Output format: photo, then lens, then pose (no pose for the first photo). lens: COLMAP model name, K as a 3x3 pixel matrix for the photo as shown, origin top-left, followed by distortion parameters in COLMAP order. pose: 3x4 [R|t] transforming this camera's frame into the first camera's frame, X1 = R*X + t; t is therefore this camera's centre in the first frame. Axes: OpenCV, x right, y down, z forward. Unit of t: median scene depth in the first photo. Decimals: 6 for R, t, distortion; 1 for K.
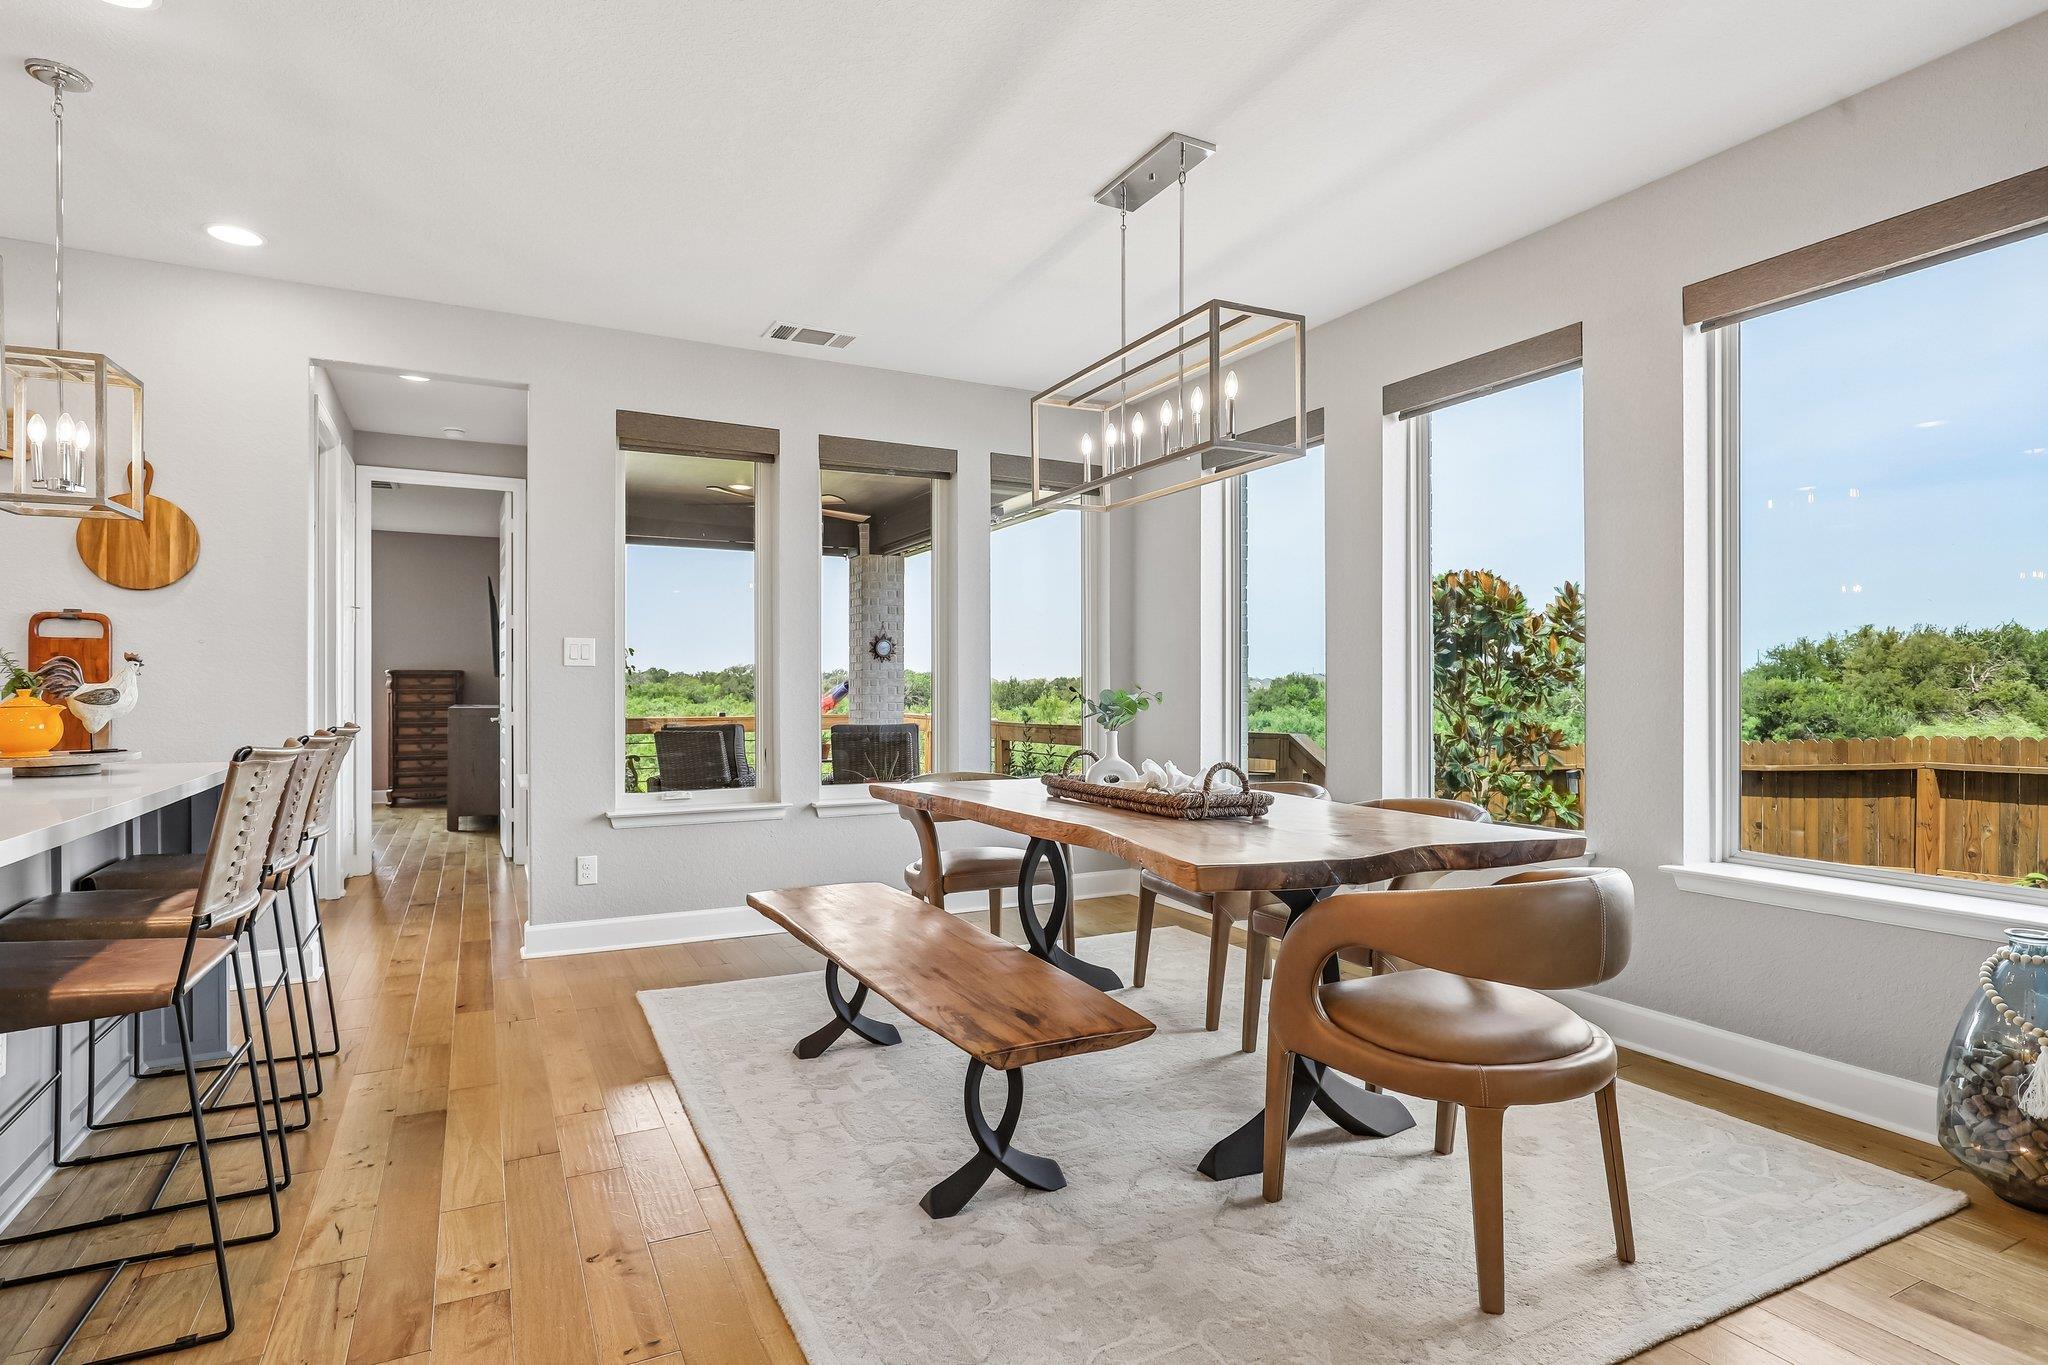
lens RADIAL K [[1059.1, 0, 1024.2], [0, 1059.1, 679.2], [0, 0, 1]] dist [-0.003854, -0.000076]
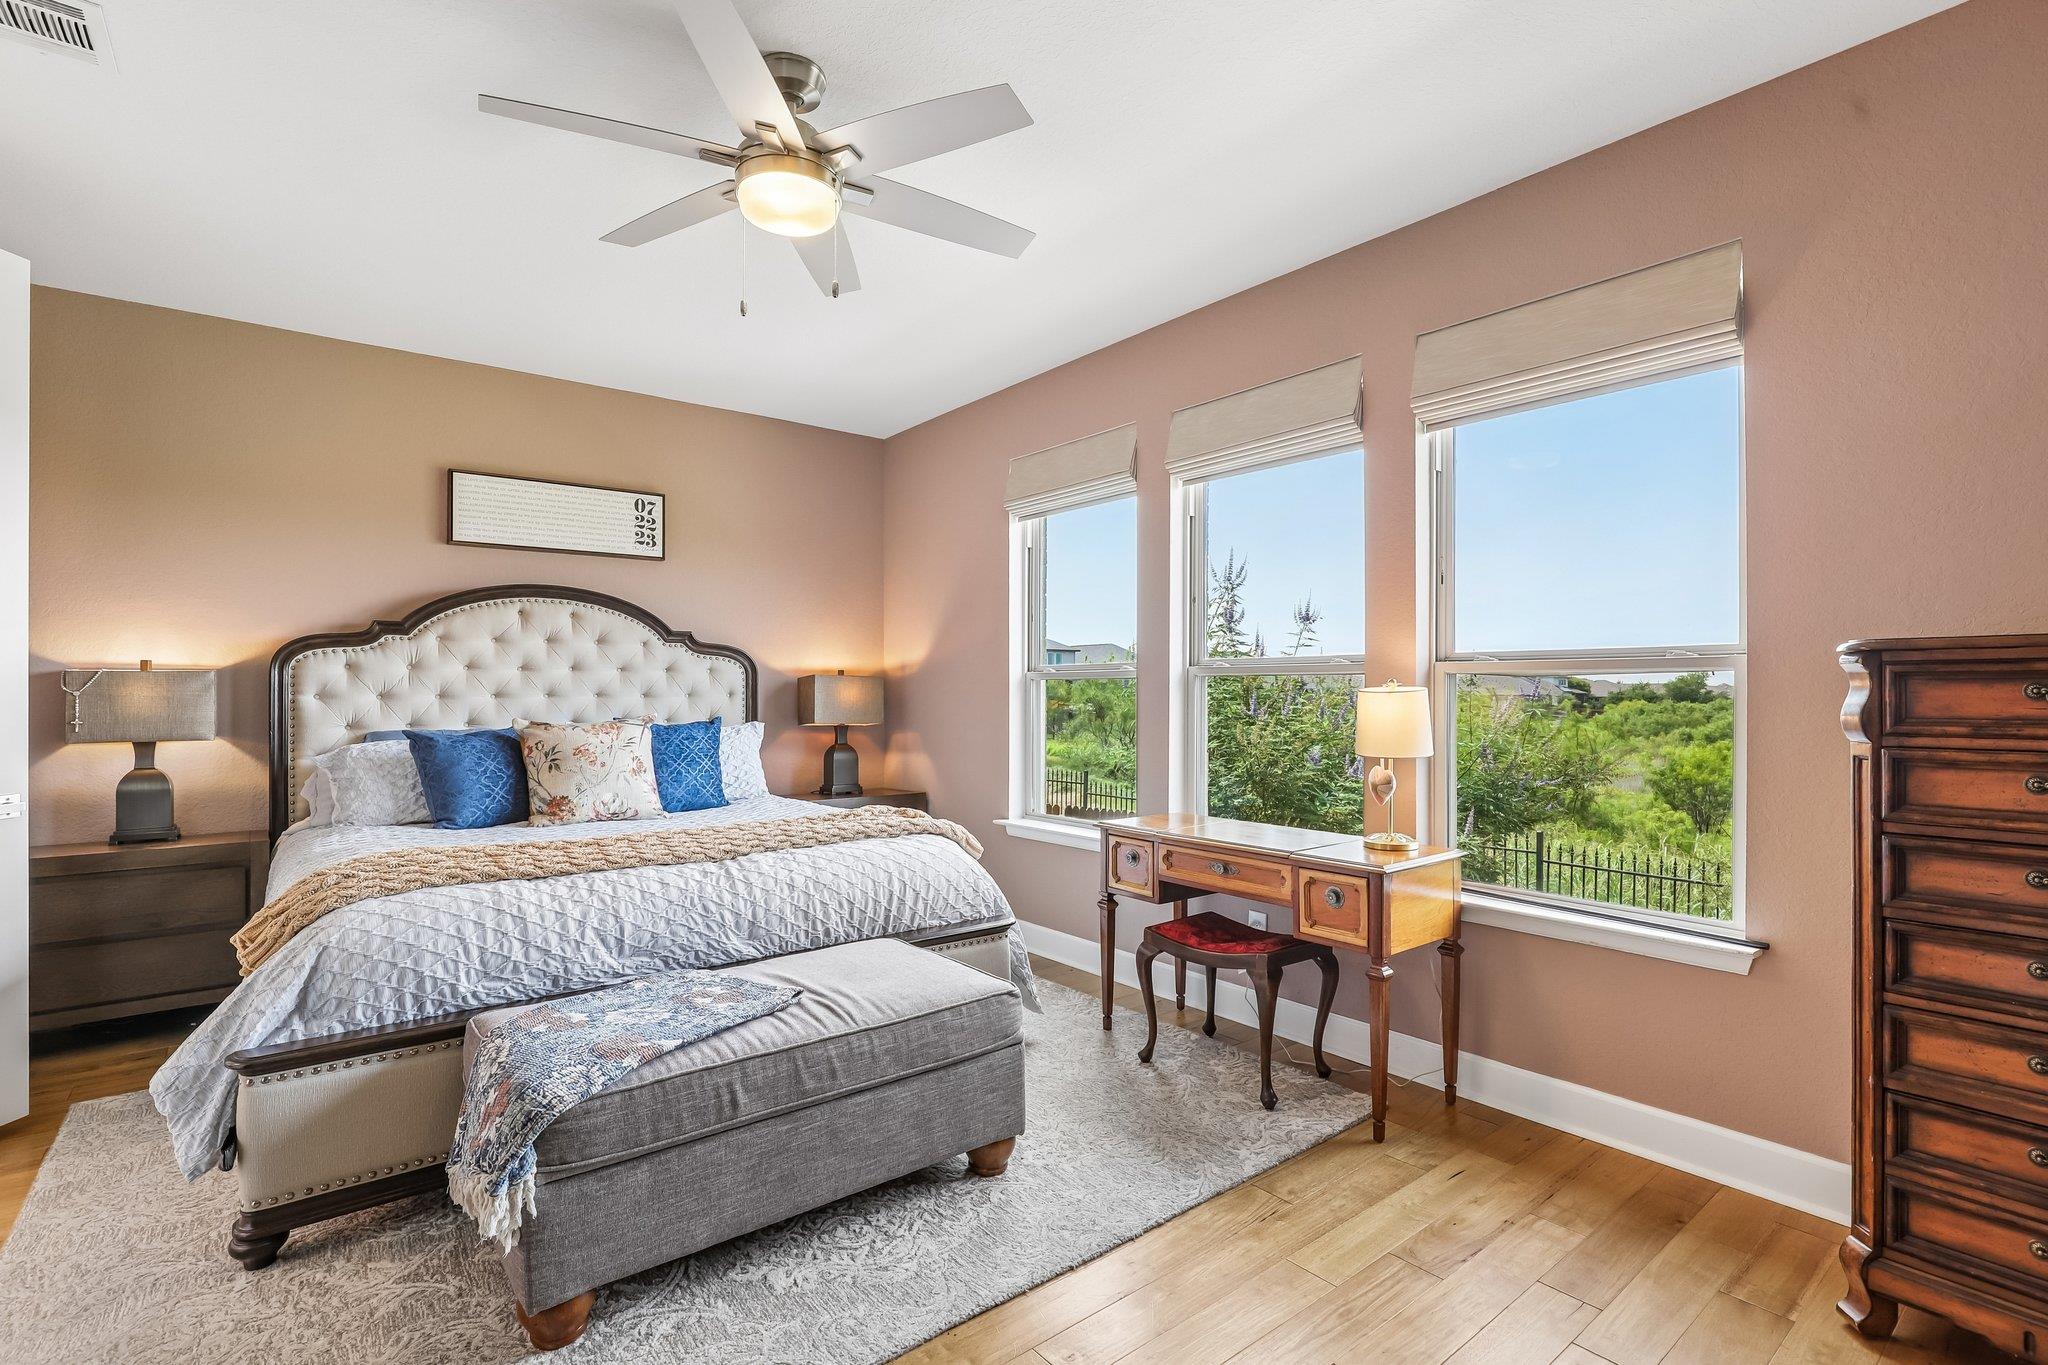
lens RADIAL K [[957.2, 0, 1023.3], [0, 957.2, 685.3], [0, 0, 1]] dist [-0.014561, 0.000268]
pose [[0.192312, 0.003314, -0.981328, -0.454753], [0.003624, 0.999985, 0.004087, -0.001313], [0.981327, -0.004342, 0.192297, 0.809849]]
